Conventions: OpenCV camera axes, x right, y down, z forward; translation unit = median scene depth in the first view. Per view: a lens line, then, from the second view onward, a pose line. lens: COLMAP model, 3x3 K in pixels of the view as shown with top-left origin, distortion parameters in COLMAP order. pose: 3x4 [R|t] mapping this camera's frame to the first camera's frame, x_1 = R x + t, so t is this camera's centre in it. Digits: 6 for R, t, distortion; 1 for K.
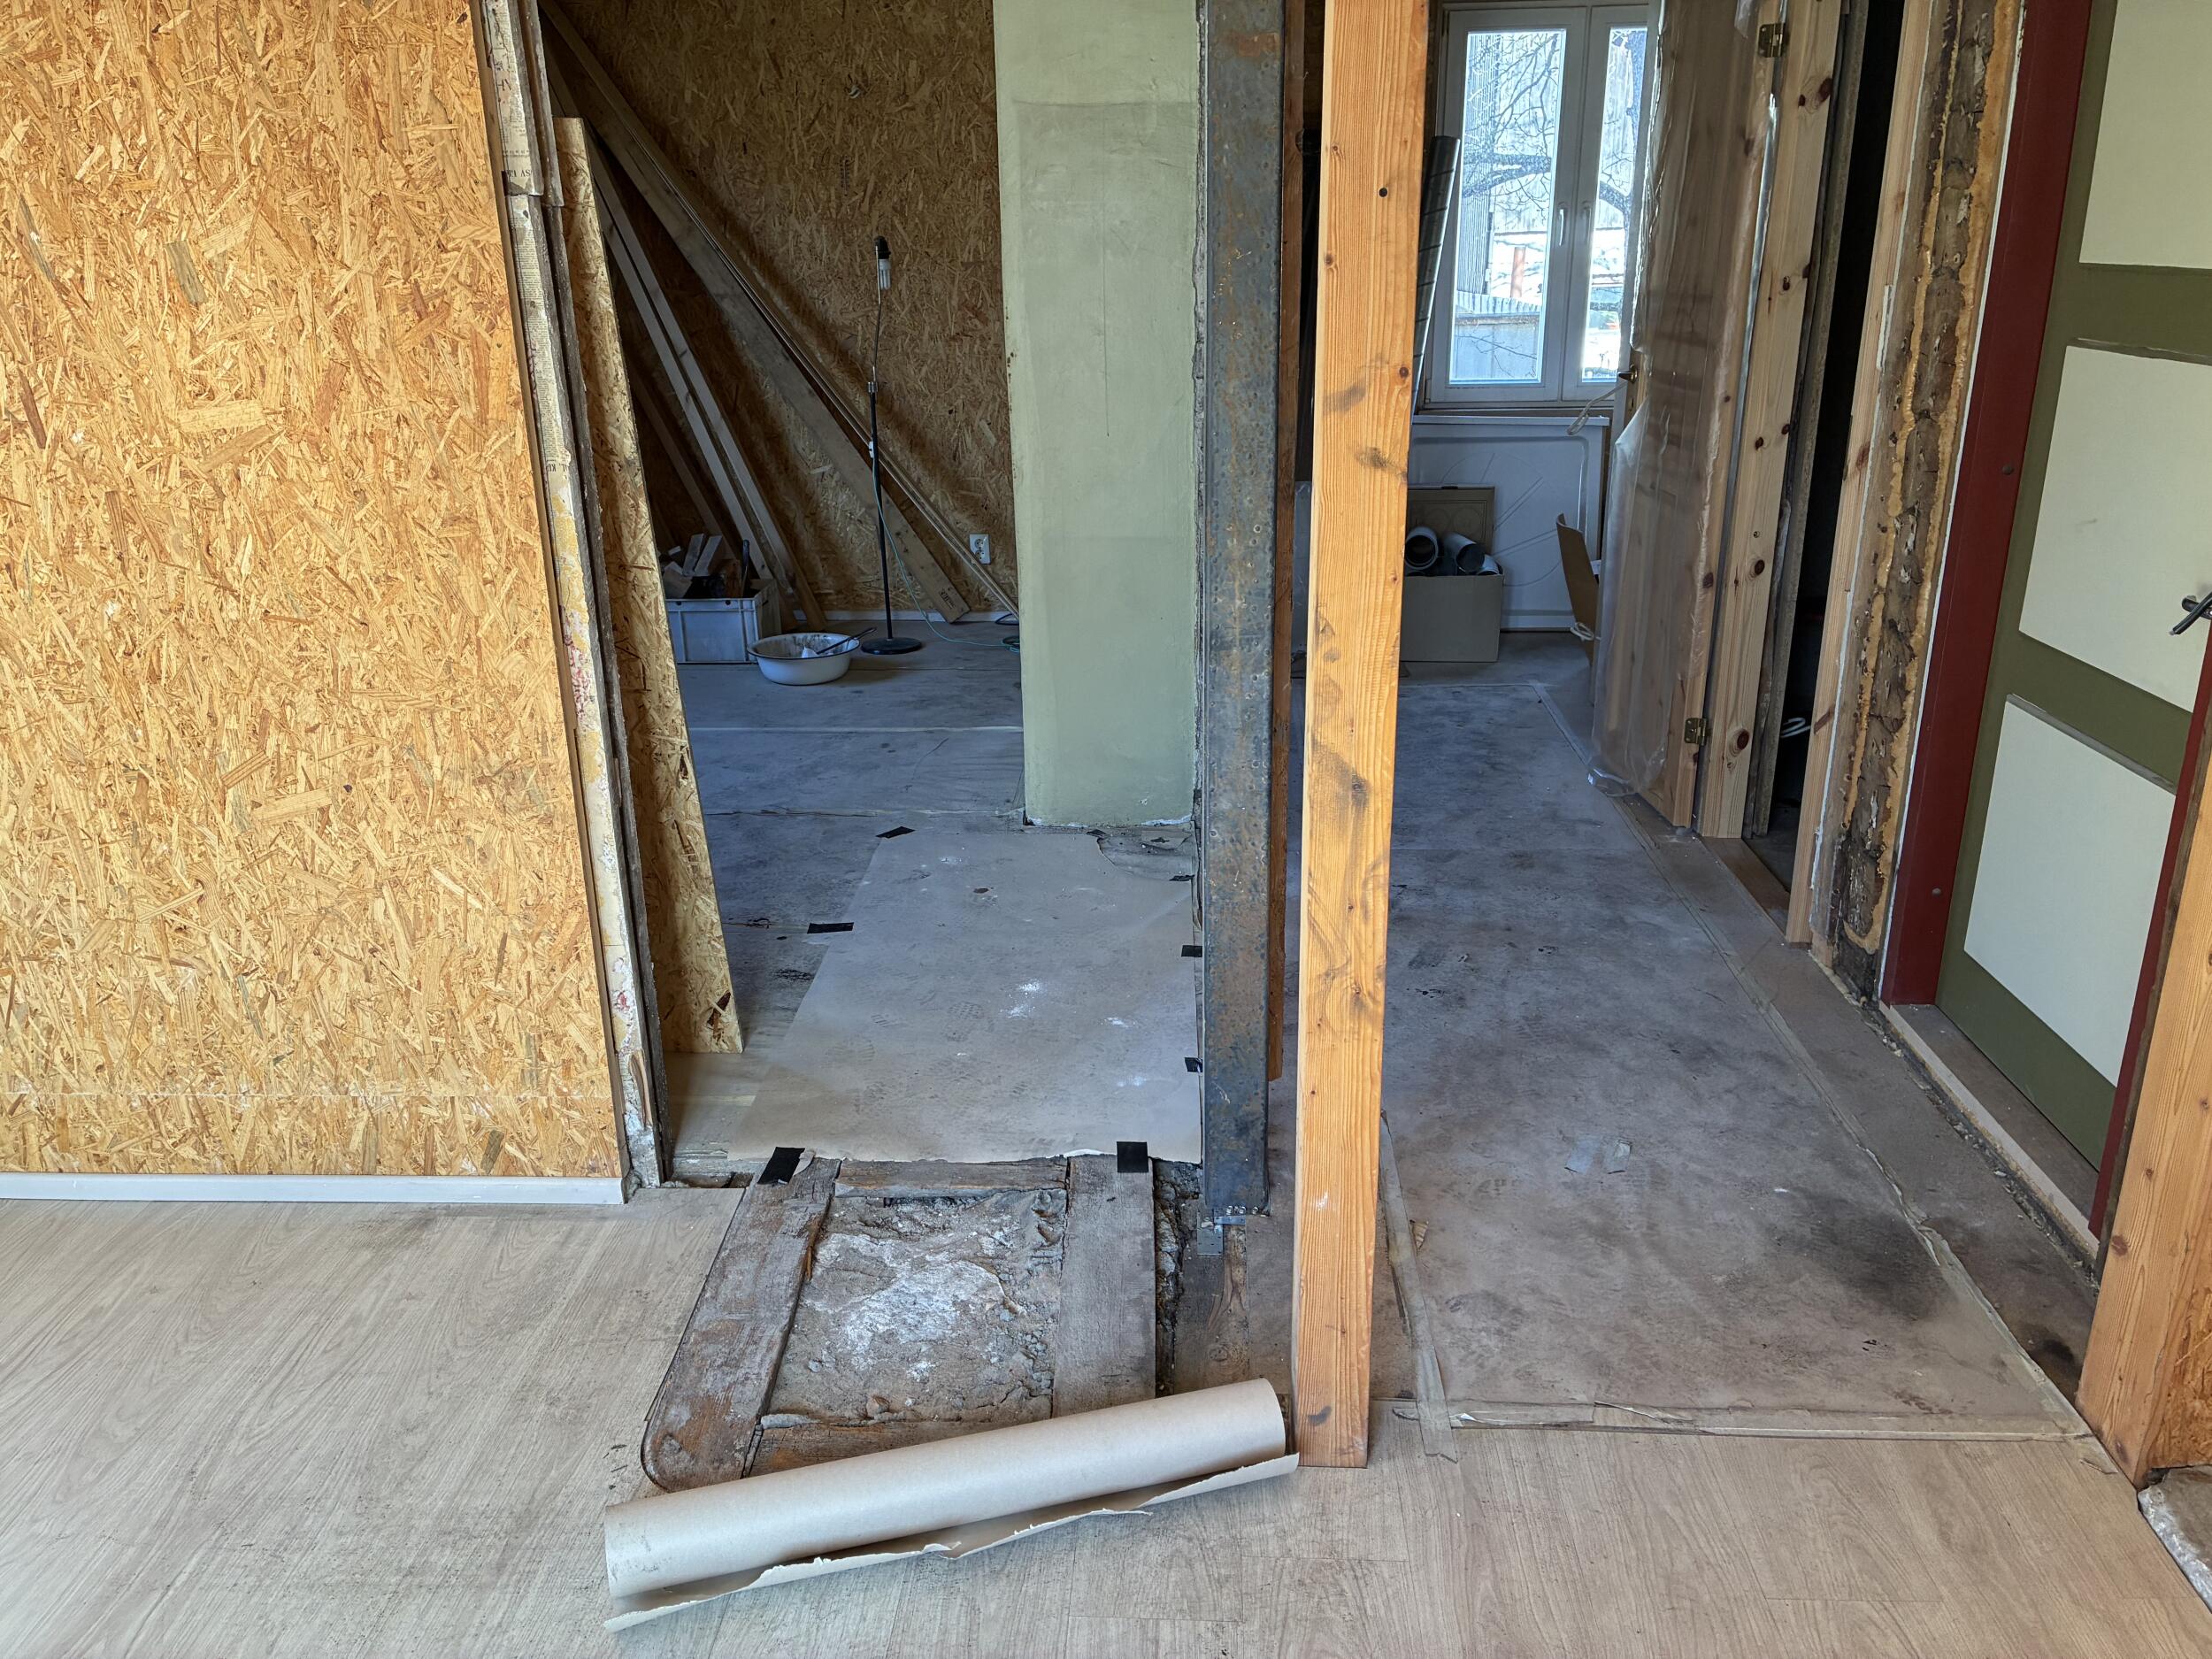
lens RADIAL K [[1657.0, 0, 1105.1], [0, 1657.0, 827.2], [0, 0, 1]] dist [-0.001439, -0.003635]
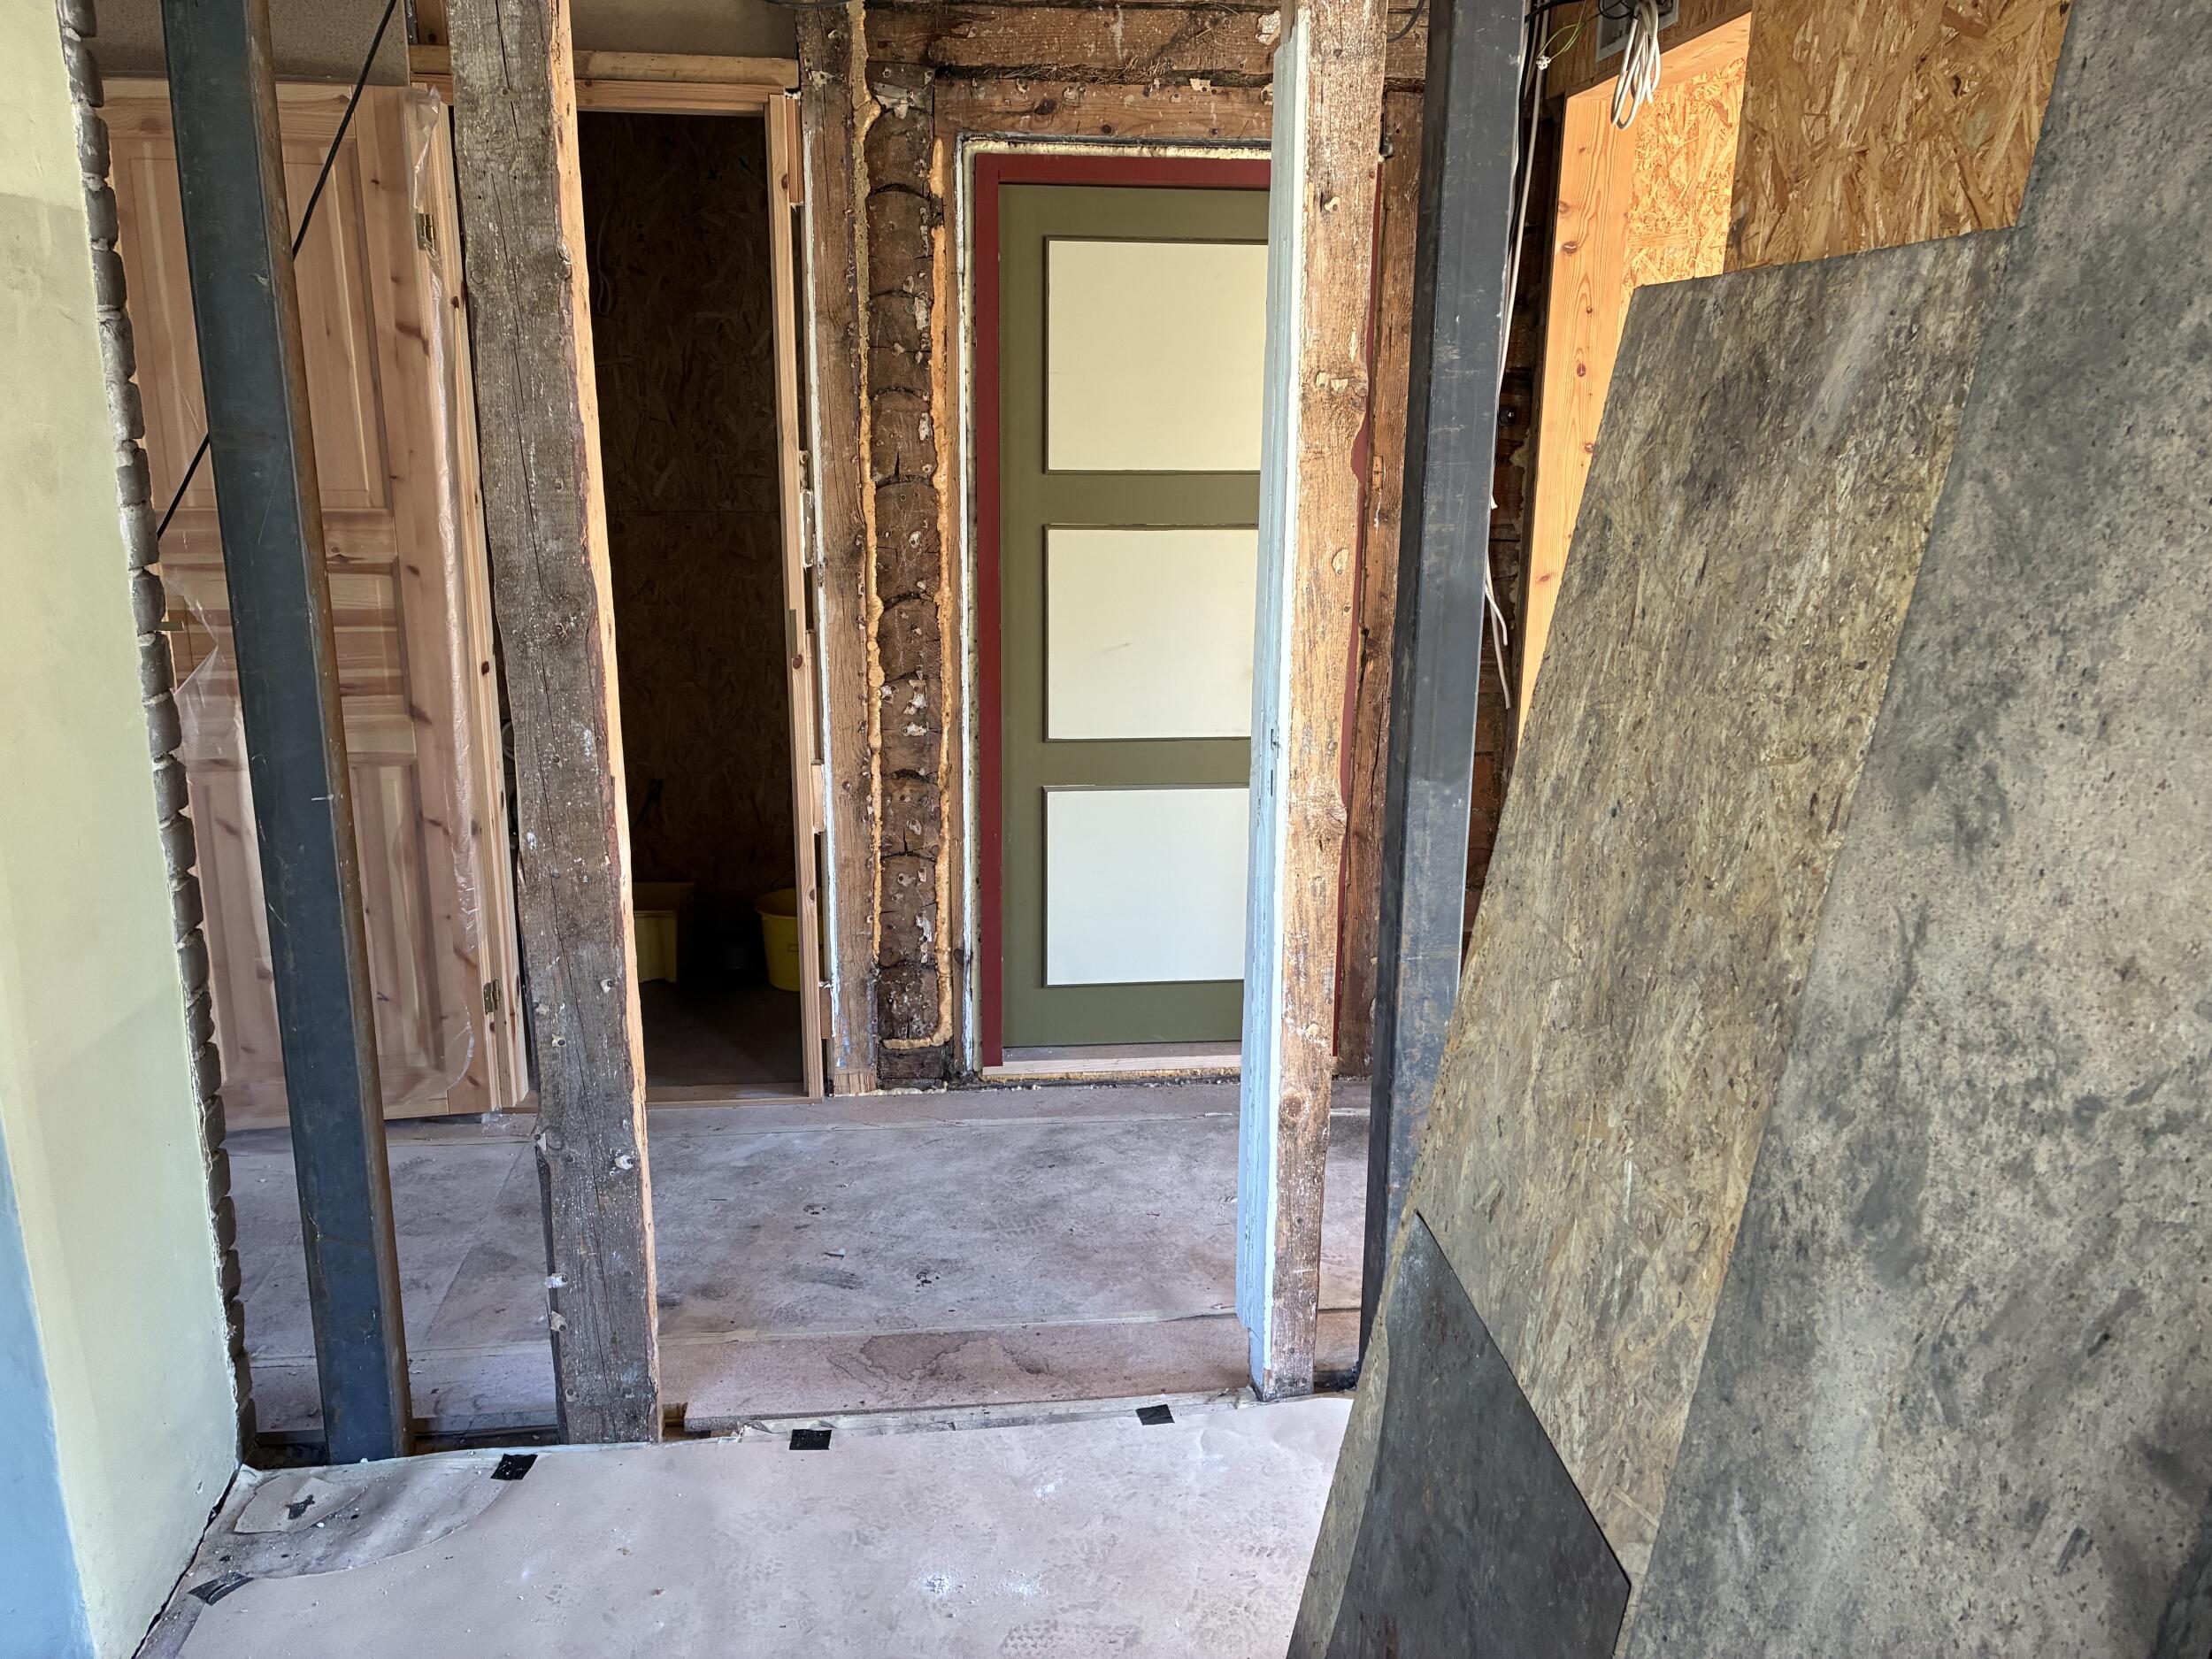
lens RADIAL K [[1657.0, 0, 1101.8], [0, 1657.0, 824.4], [0, 0, 1]] dist [-0.001439, -0.003635]
pose [[-0.154691, -0.231705, 0.960408, -0.643968], [0.324193, 0.906377, 0.270887, -0.346491], [-0.933257, 0.353261, -0.065091, 0.925634]]
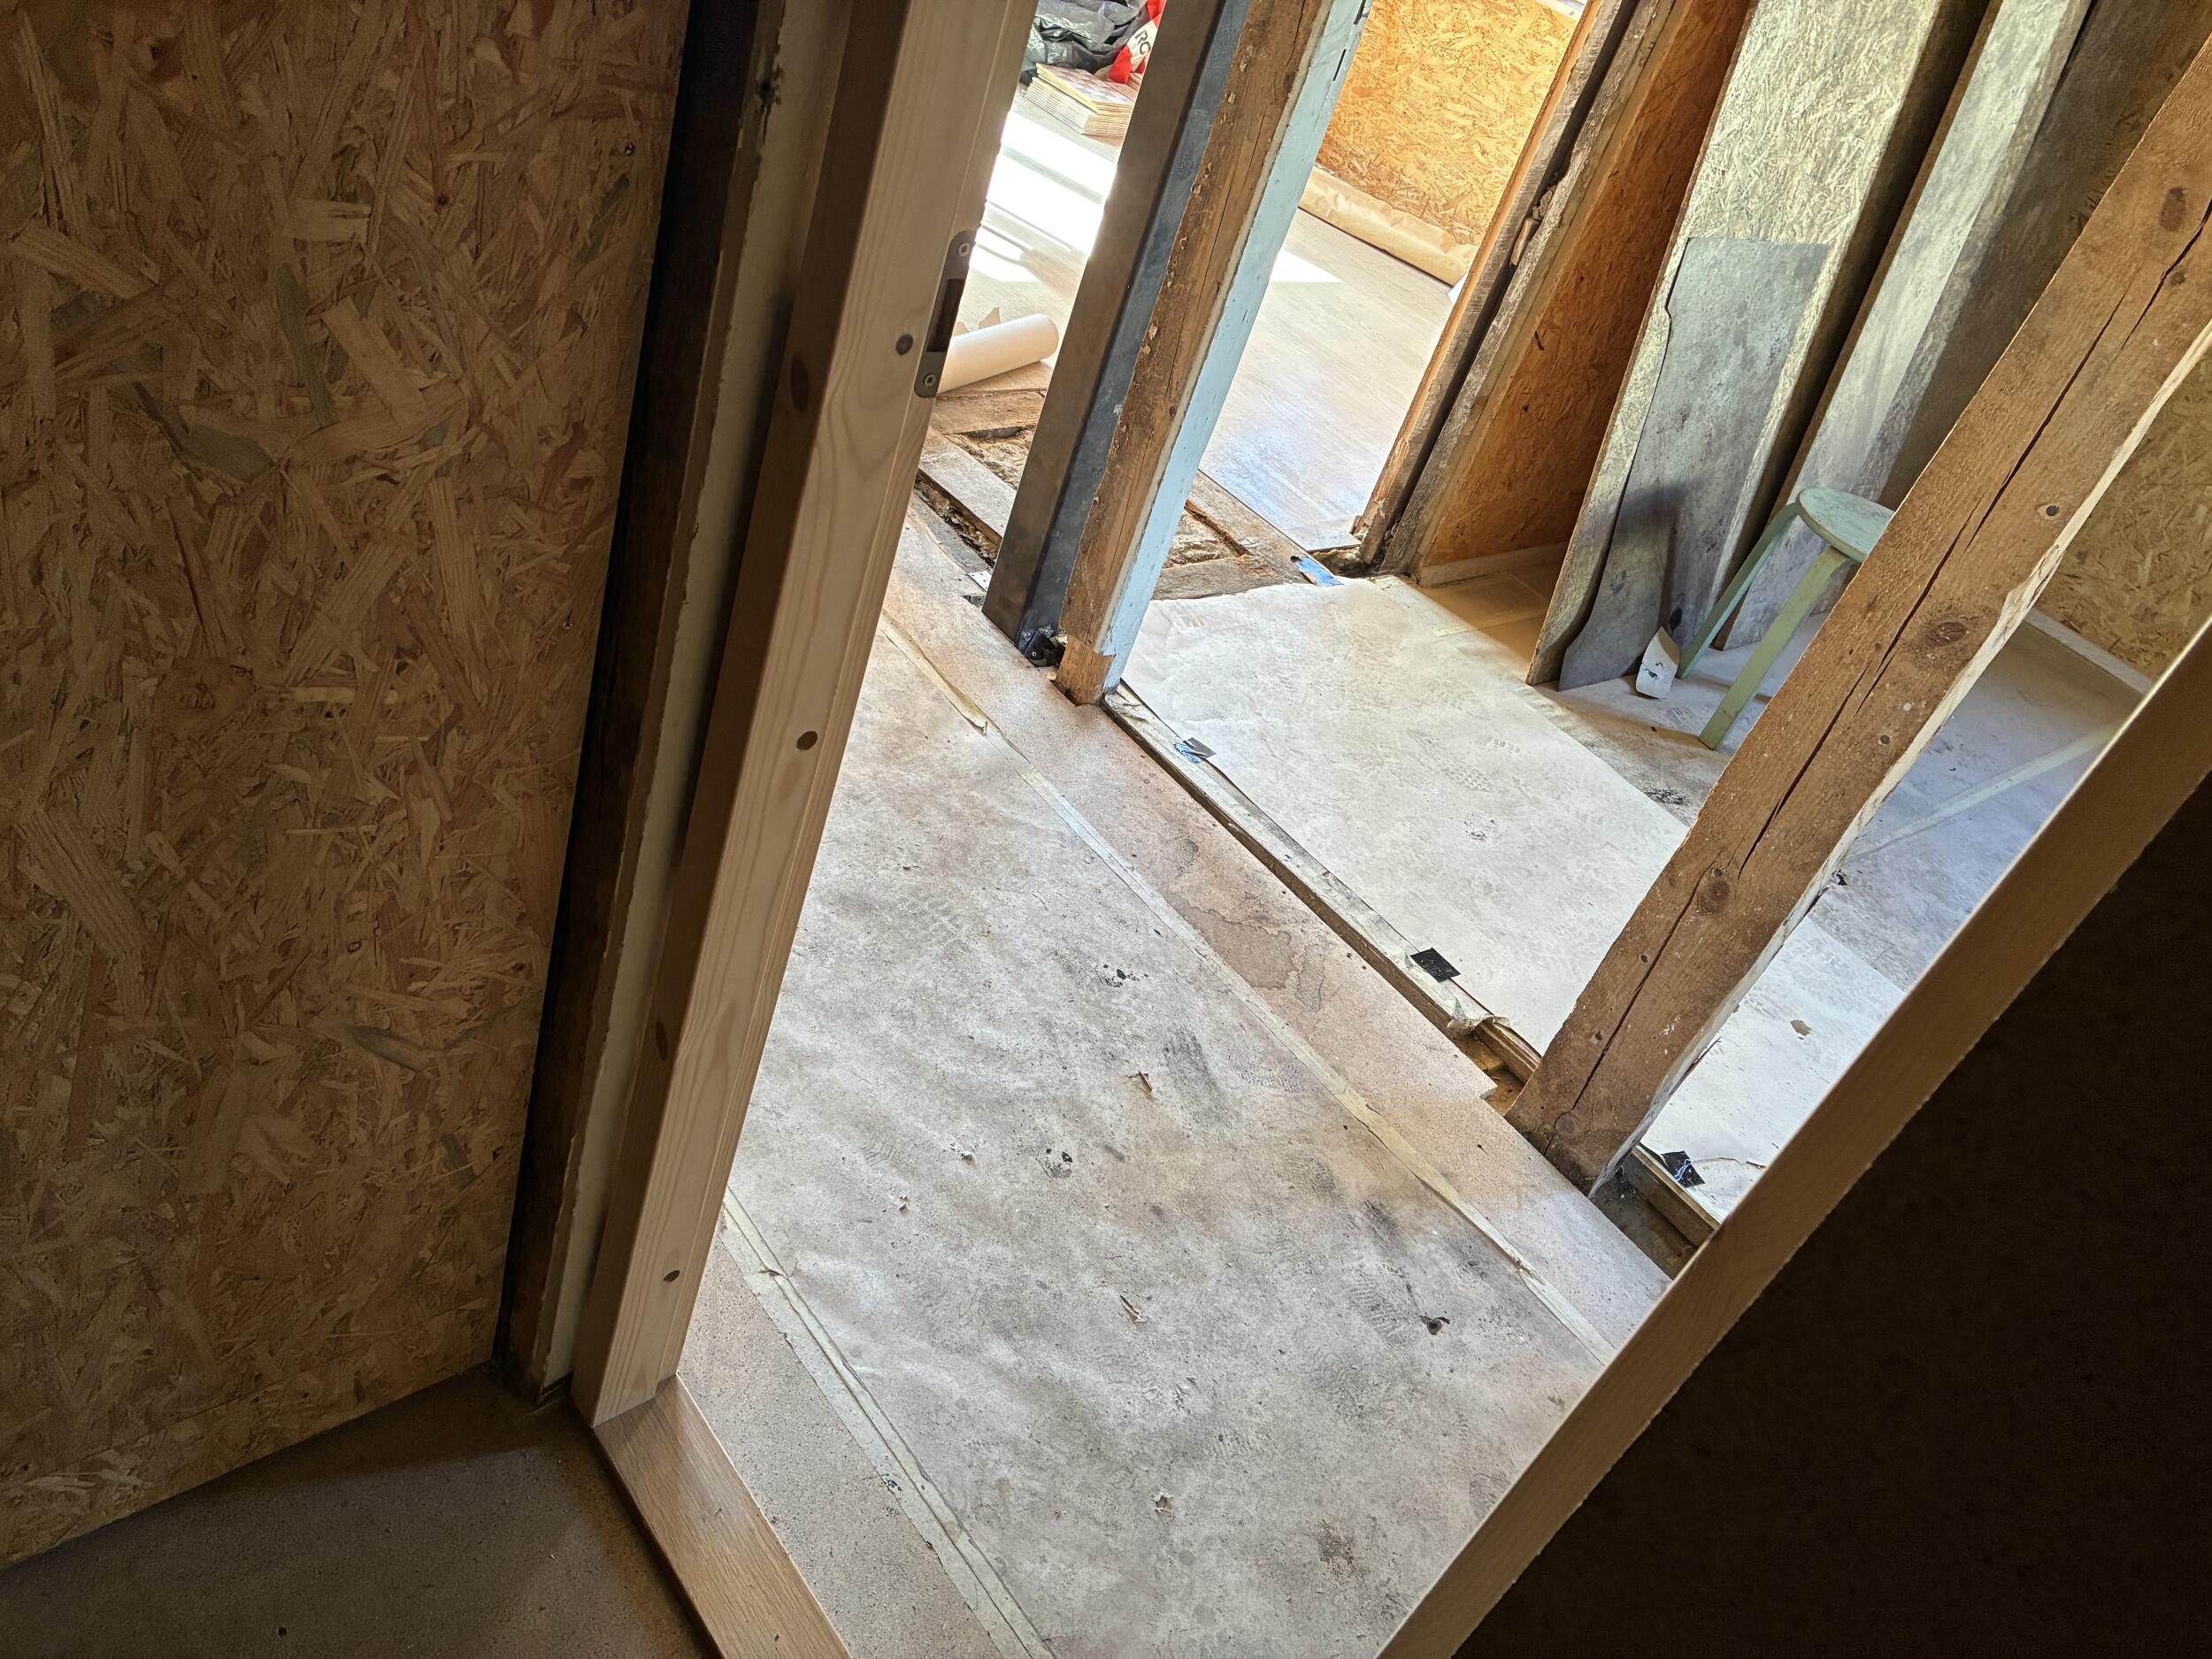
lens RADIAL K [[1657.0, 0, 1096.3], [0, 1657.0, 824.6], [0, 0, 1]] dist [-0.001439, -0.003635]
pose [[-0.708621, 0.242490, -0.662612, 0.643872], [-0.482346, 0.518914, 0.705741, -0.398943], [0.514974, 0.819711, -0.250749, 1.161539]]
